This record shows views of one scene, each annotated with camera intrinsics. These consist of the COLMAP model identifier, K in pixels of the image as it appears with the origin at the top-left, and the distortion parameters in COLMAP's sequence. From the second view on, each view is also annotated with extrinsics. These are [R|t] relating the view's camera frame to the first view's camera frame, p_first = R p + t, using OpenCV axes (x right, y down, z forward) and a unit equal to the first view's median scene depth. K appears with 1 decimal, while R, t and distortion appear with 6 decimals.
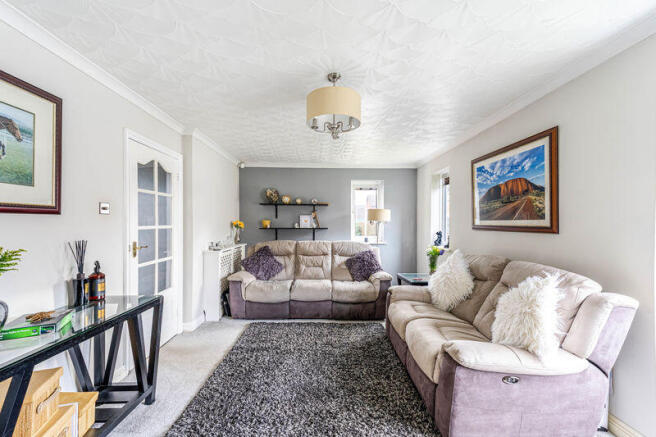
lens RADIAL K [[256.6, 0, 331.4], [0, 256.6, 218.9], [0, 0, 1]] dist [0.001480, 0.000074]
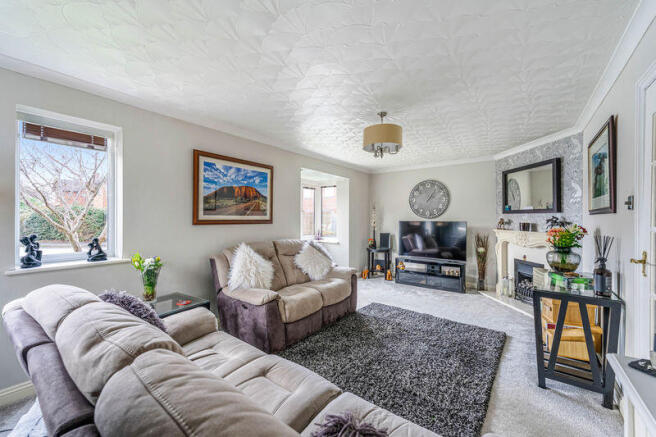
lens RADIAL K [[256.6, 0, 331.4], [0, 256.6, 218.9], [0, 0, 1]] dist [0.001480, 0.000074]
pose [[-0.782745, -0.006459, 0.622309, -0.505386], [-0.010673, 0.999938, -0.003046, 0.020839], [-0.622251, -0.009026, -0.782766, 1.762533]]
